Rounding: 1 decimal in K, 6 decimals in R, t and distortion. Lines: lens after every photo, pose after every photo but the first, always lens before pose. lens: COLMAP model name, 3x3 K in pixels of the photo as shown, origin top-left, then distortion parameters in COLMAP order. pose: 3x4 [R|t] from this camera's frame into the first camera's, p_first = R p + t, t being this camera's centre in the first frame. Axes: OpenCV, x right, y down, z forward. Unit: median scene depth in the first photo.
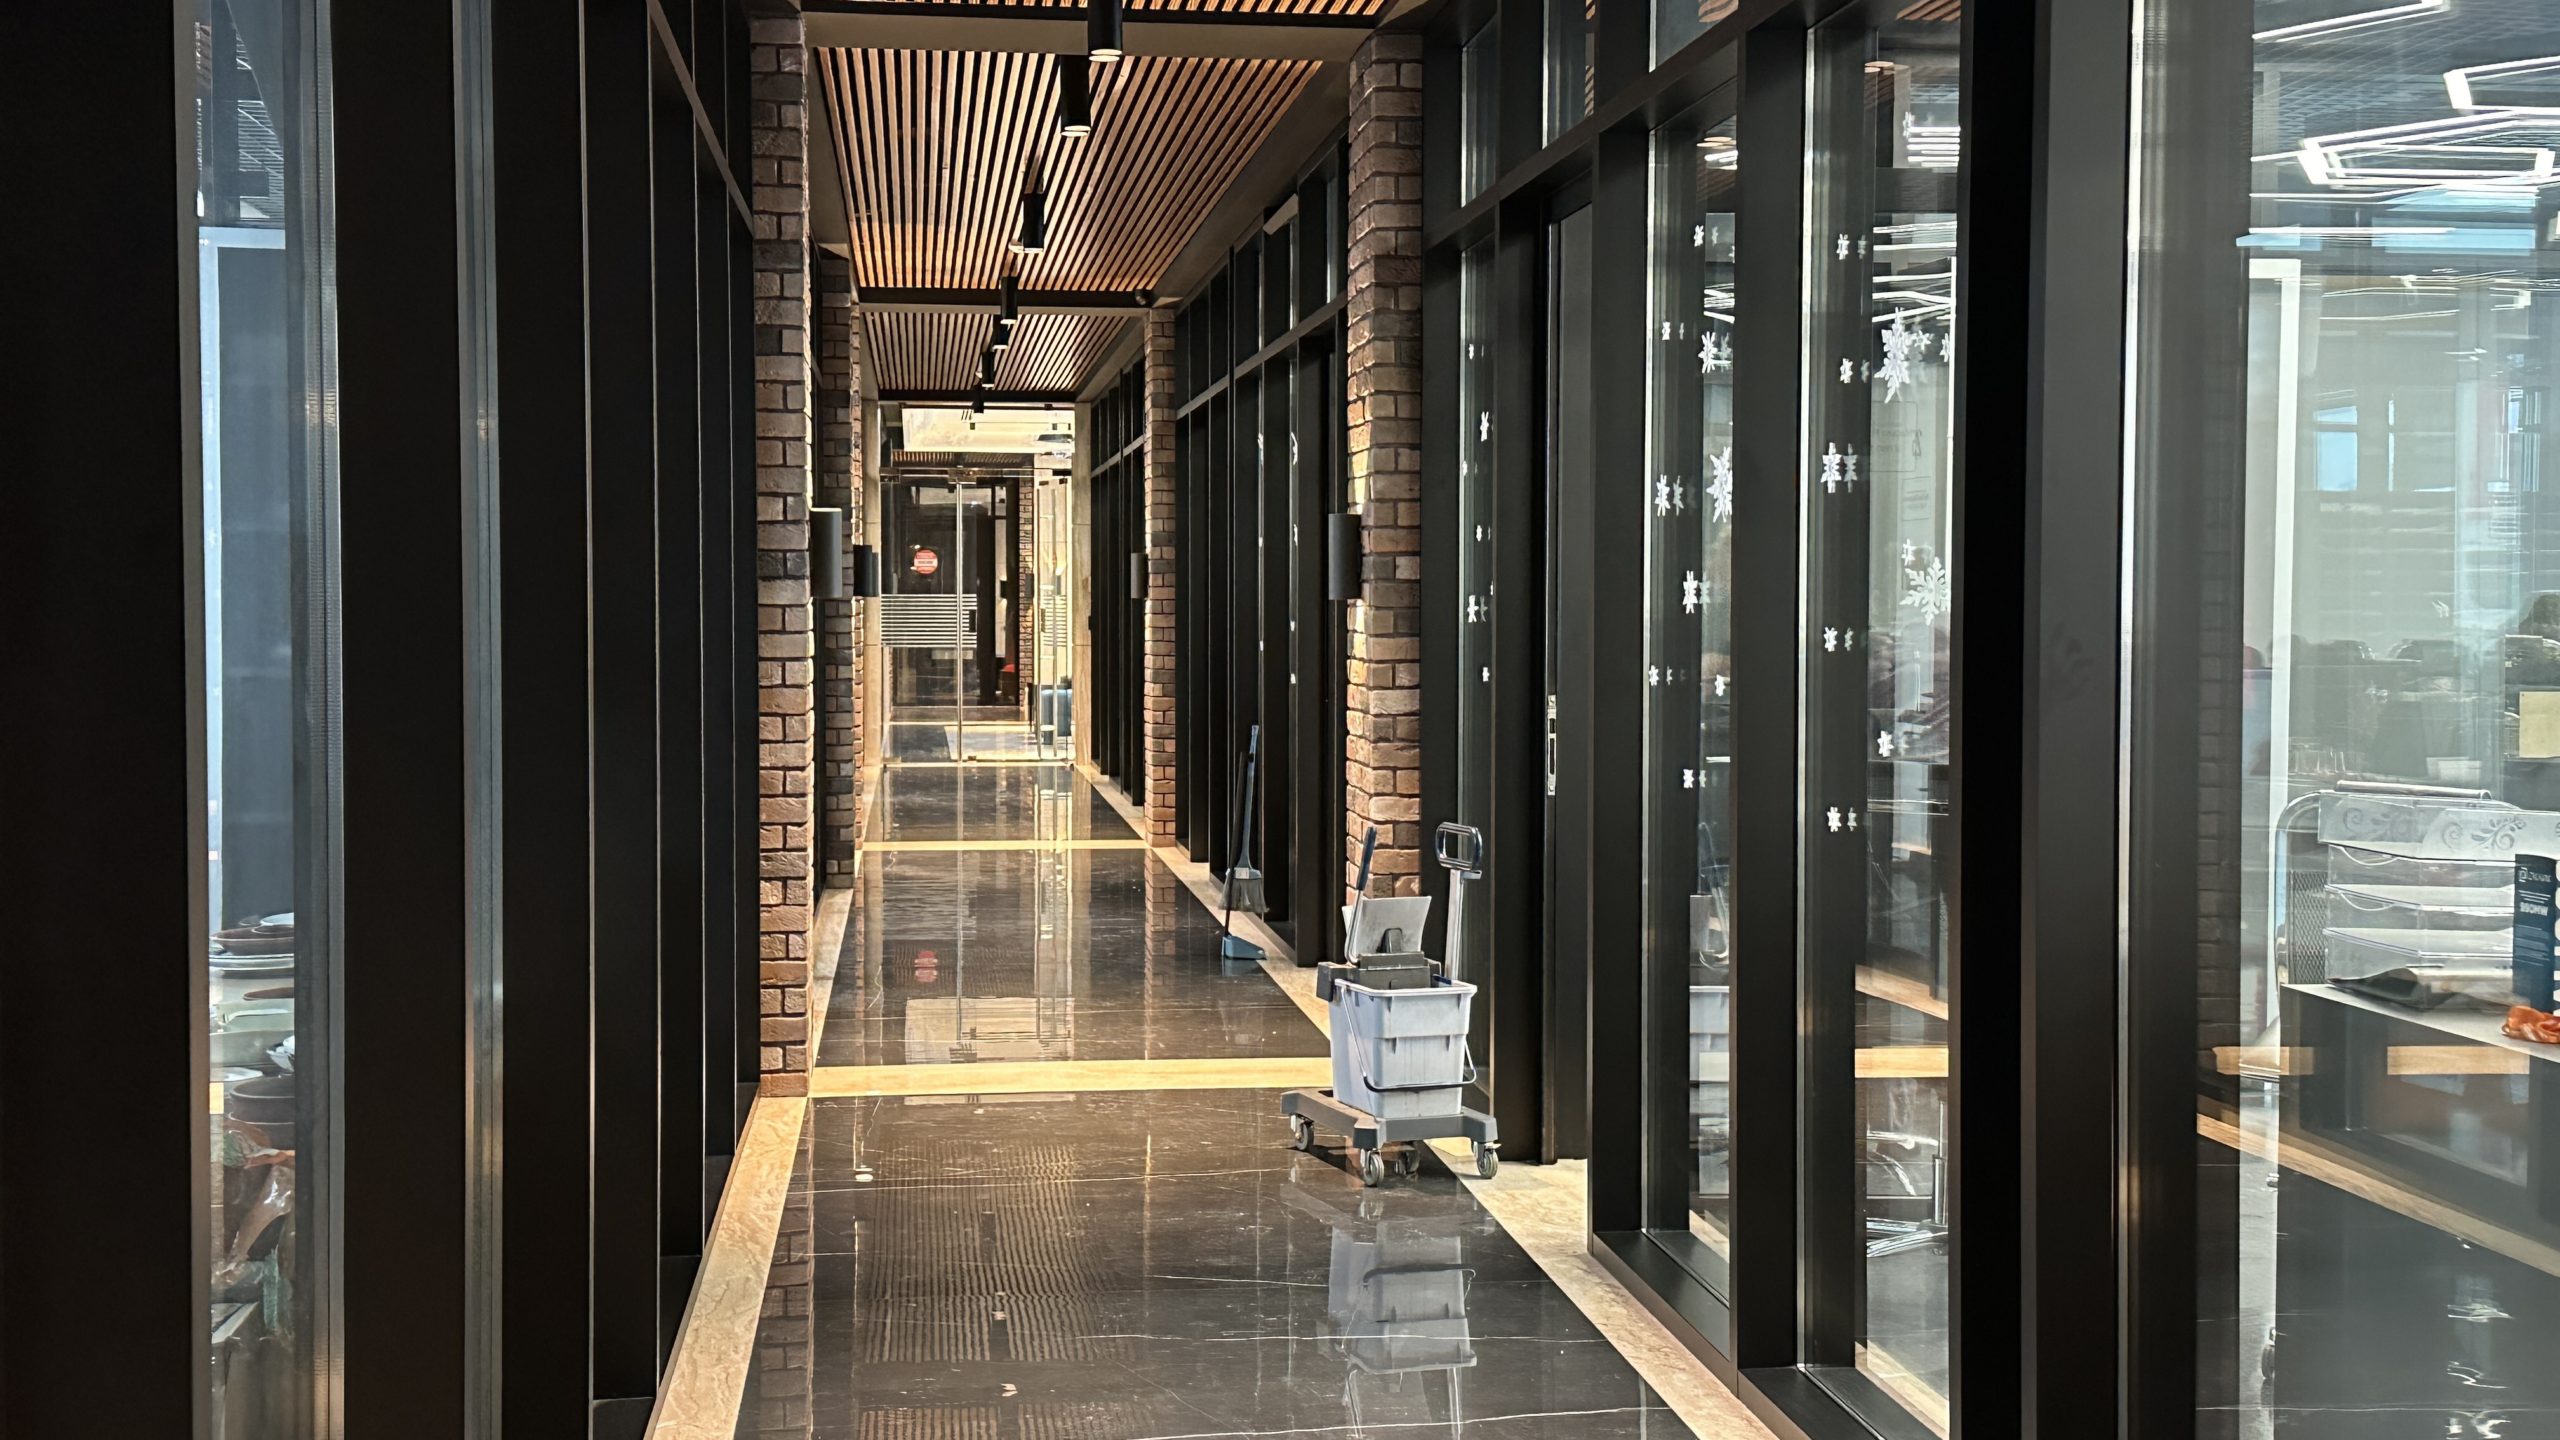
lens RADIAL K [[3009.3, 0, 1278.1], [0, 3009.3, 724.3], [0, 0, 1]] dist [0.134446, 0.000000]
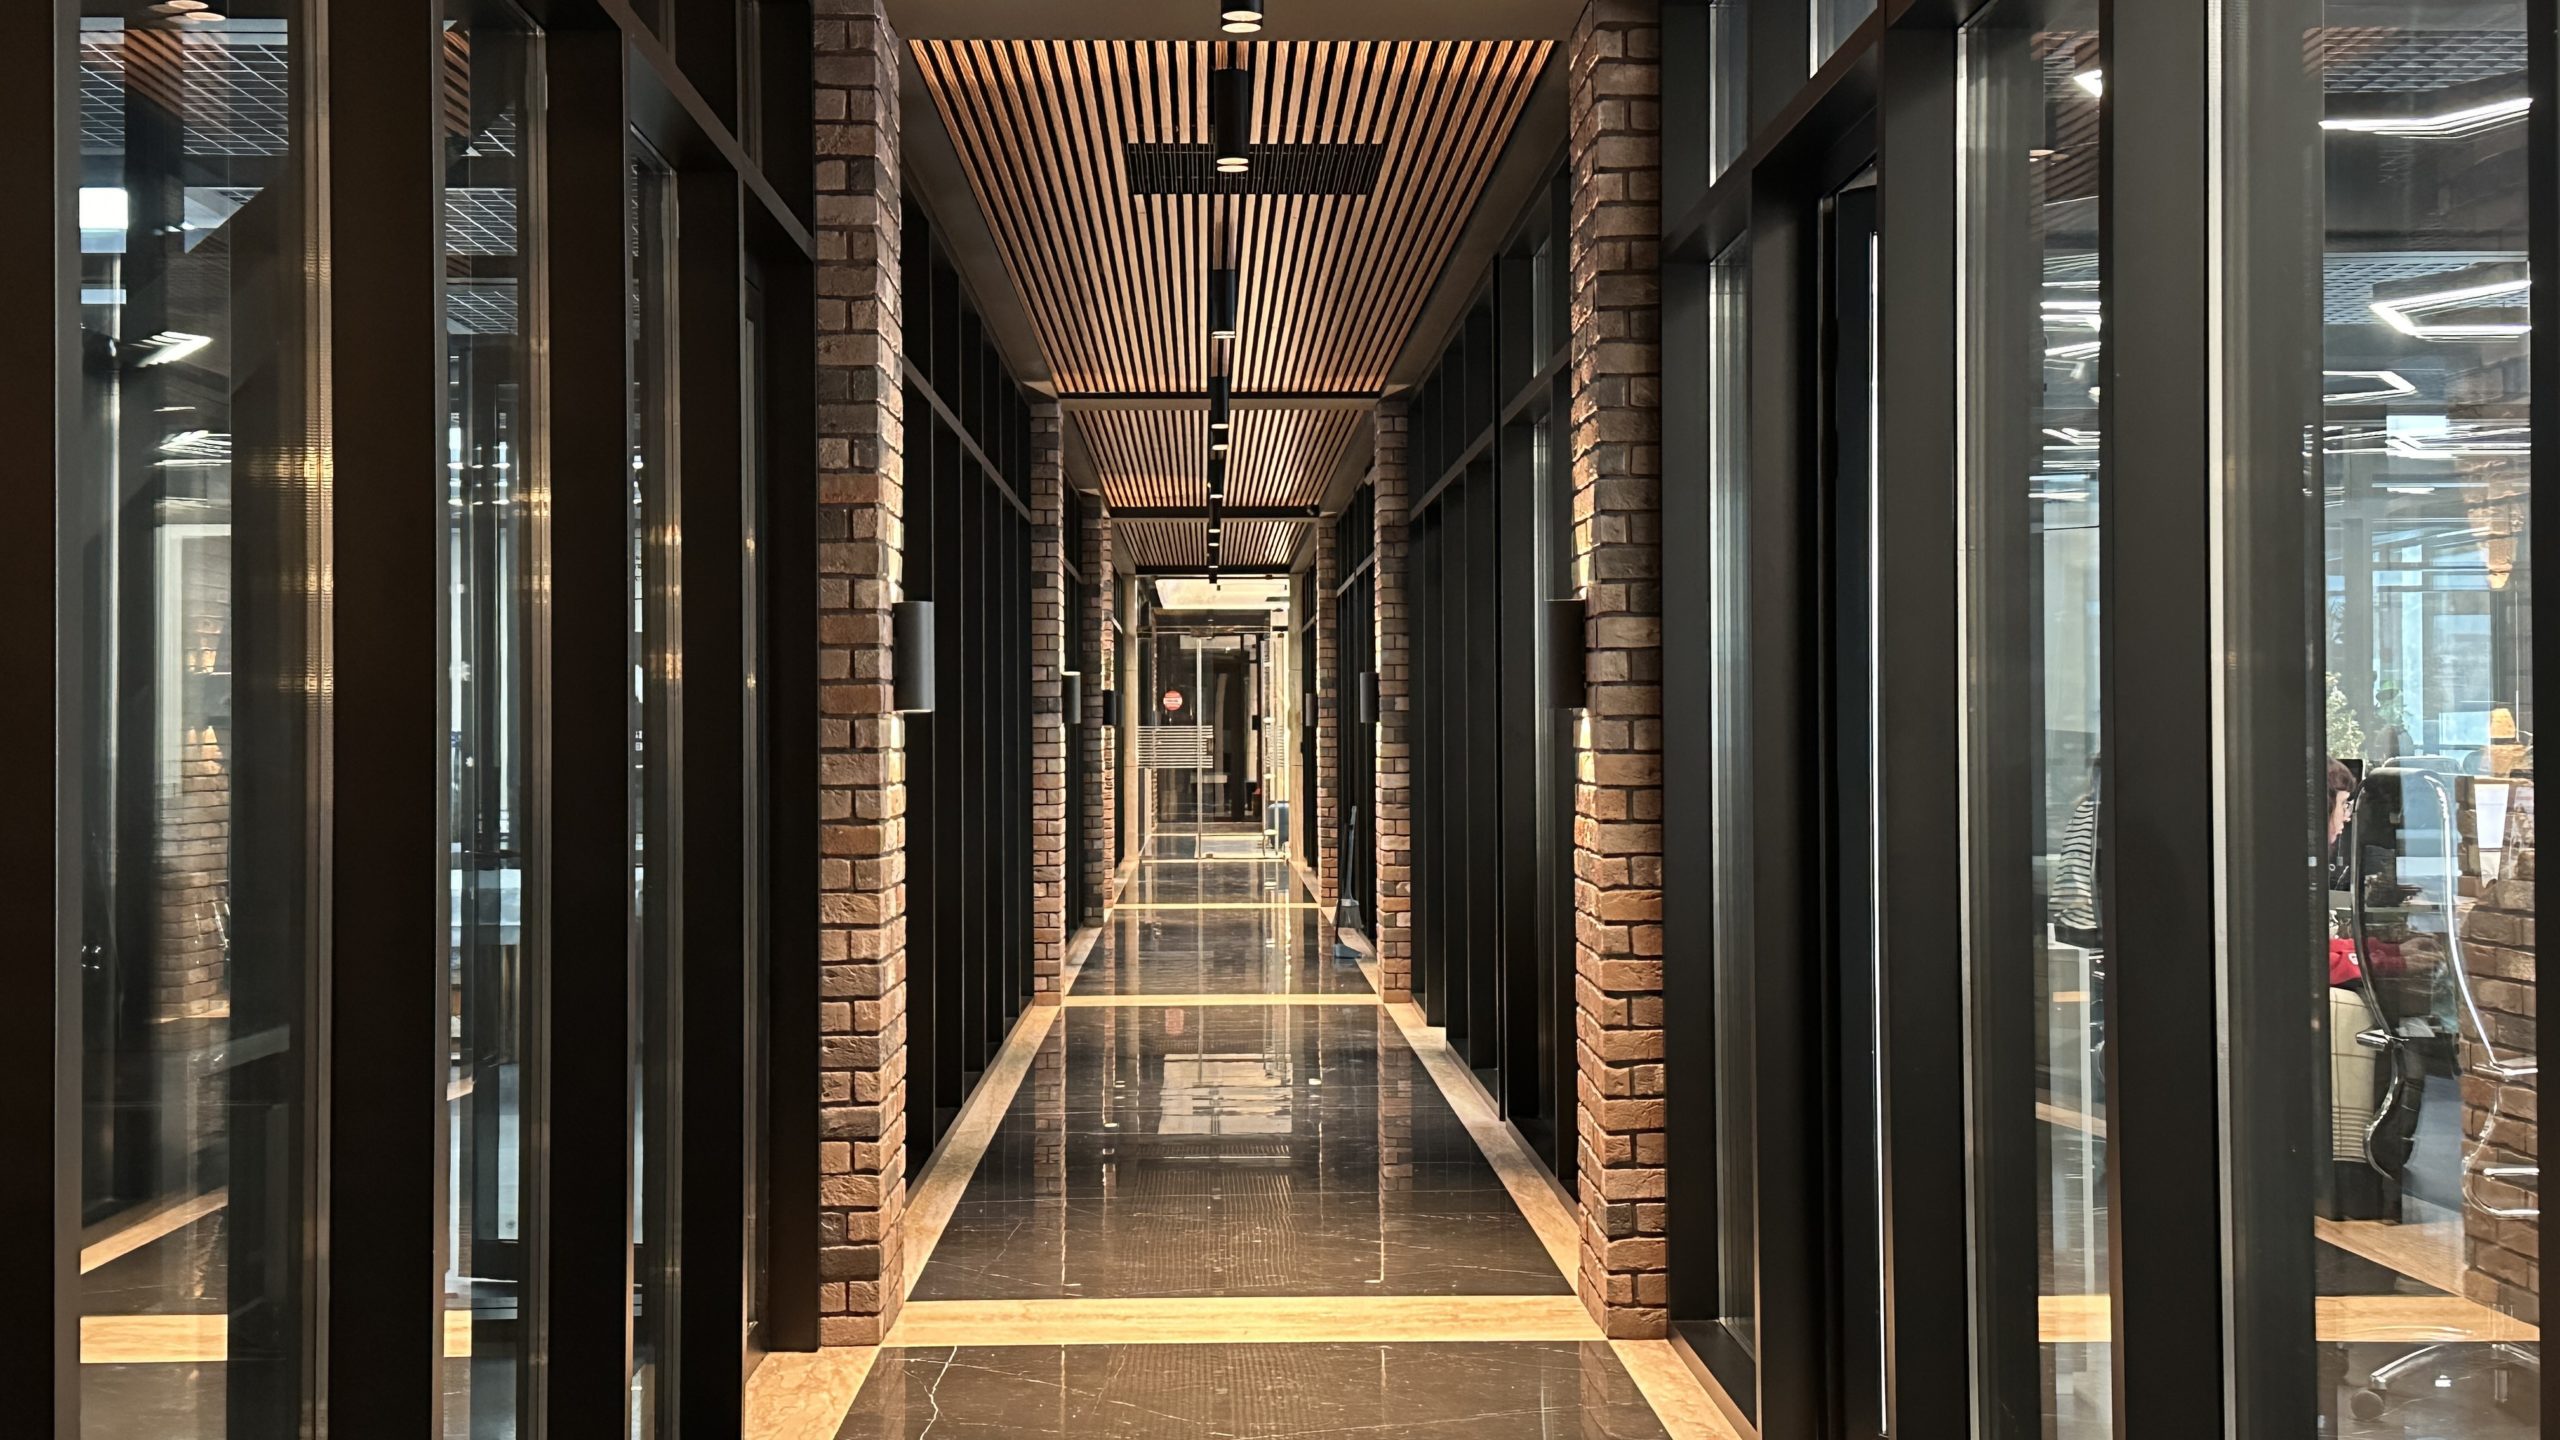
lens RADIAL K [[3009.3, 0, 1281.6], [0, 3009.3, 717.7], [0, 0, 1]] dist [0.134446, 0.000000]
pose [[0.995628, -0.007037, -0.093140, 0.072225], [0.002658, 0.998889, -0.047047, 0.020020], [0.093368, 0.046594, 0.994541, -0.389966]]
